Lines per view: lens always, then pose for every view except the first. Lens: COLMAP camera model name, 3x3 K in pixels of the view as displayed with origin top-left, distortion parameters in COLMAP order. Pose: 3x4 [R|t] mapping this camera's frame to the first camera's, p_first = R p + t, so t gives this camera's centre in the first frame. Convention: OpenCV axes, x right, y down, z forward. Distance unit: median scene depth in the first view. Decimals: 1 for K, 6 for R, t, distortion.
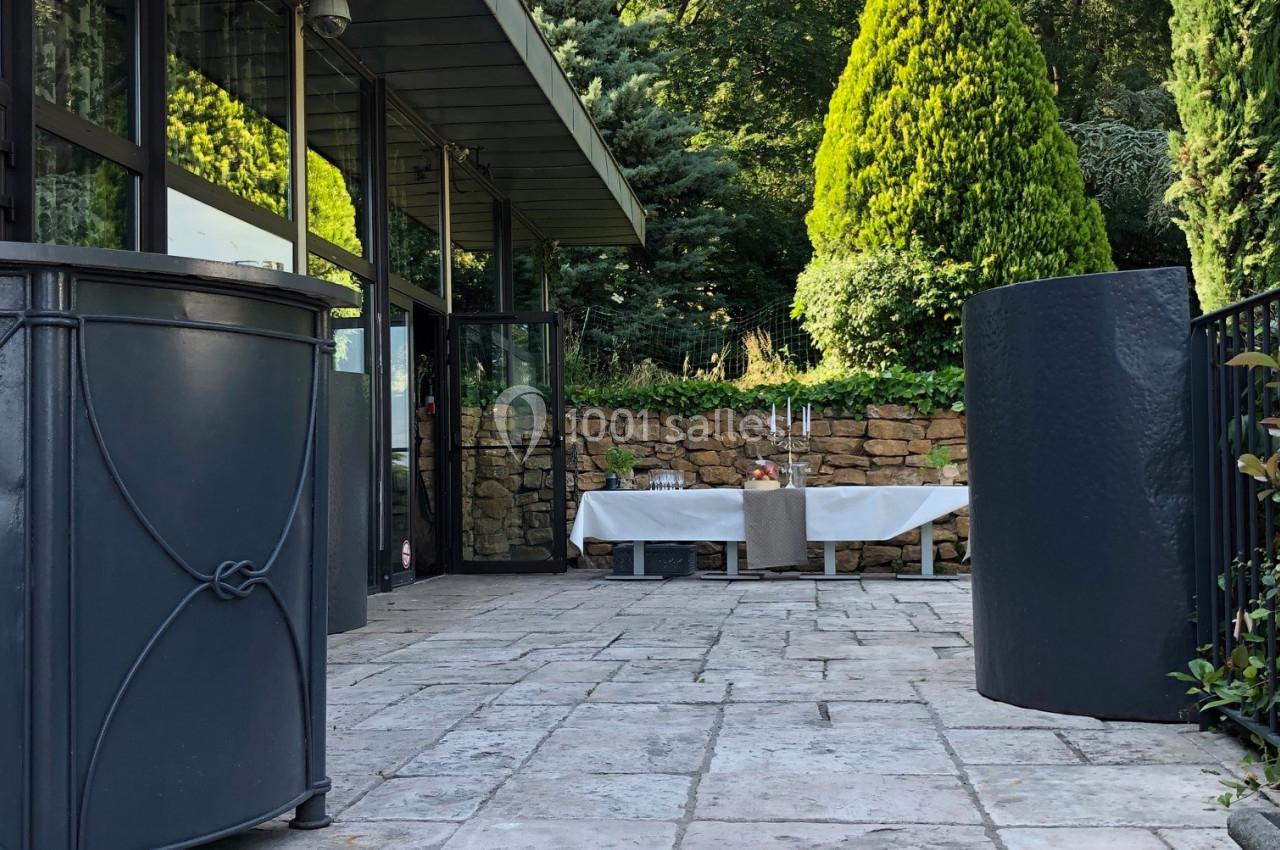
lens RADIAL K [[1376.2, 0, 639.5], [0, 1376.2, 424.5], [0, 0, 1]] dist [-0.001516, 0.000000]
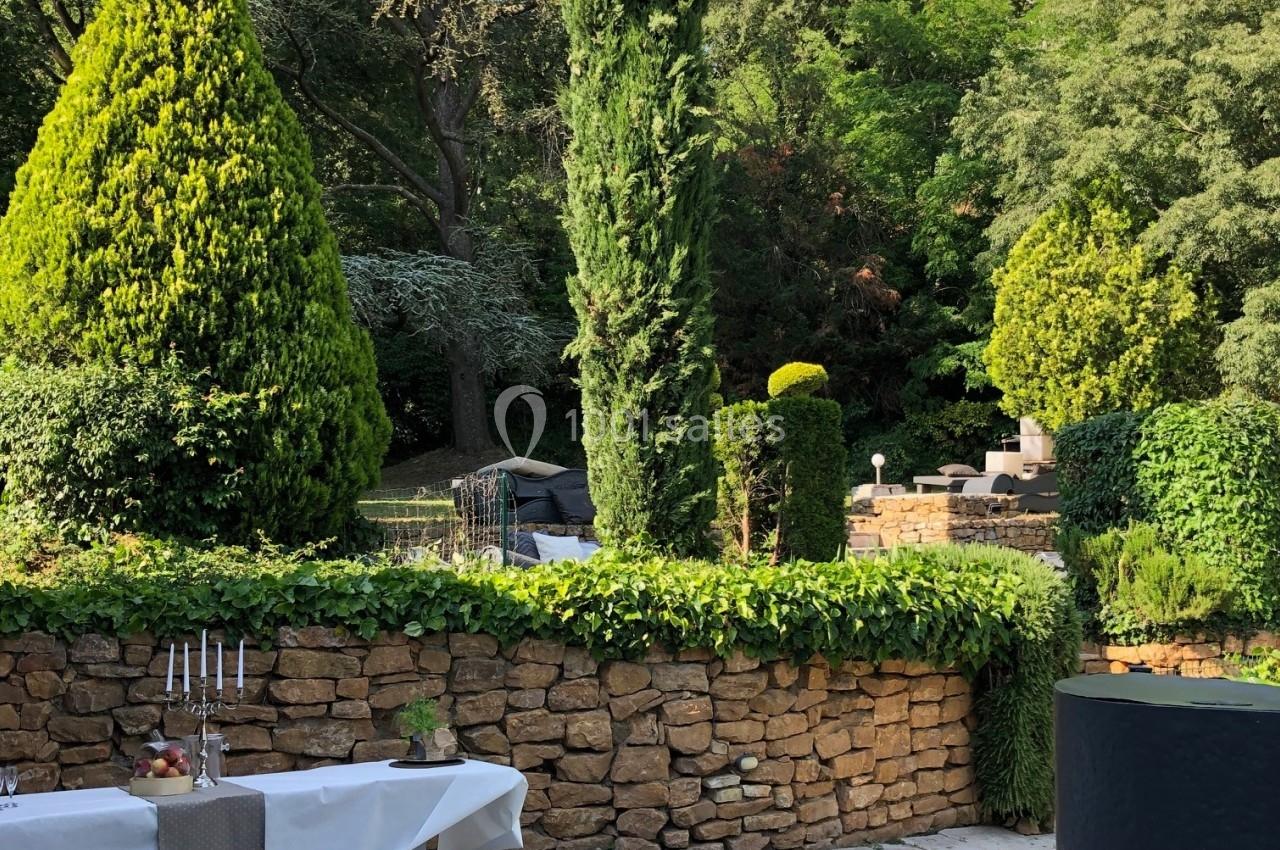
lens RADIAL K [[1376.2, 0, 639.2], [0, 1376.2, 429.3], [0, 0, 1]] dist [-0.001516, 0.000000]
pose [[0.748868, 0.067369, 0.659287, -0.102039], [-0.024999, 0.996983, -0.073481, -0.044762], [-0.662248, 0.038546, 0.748293, 0.266622]]
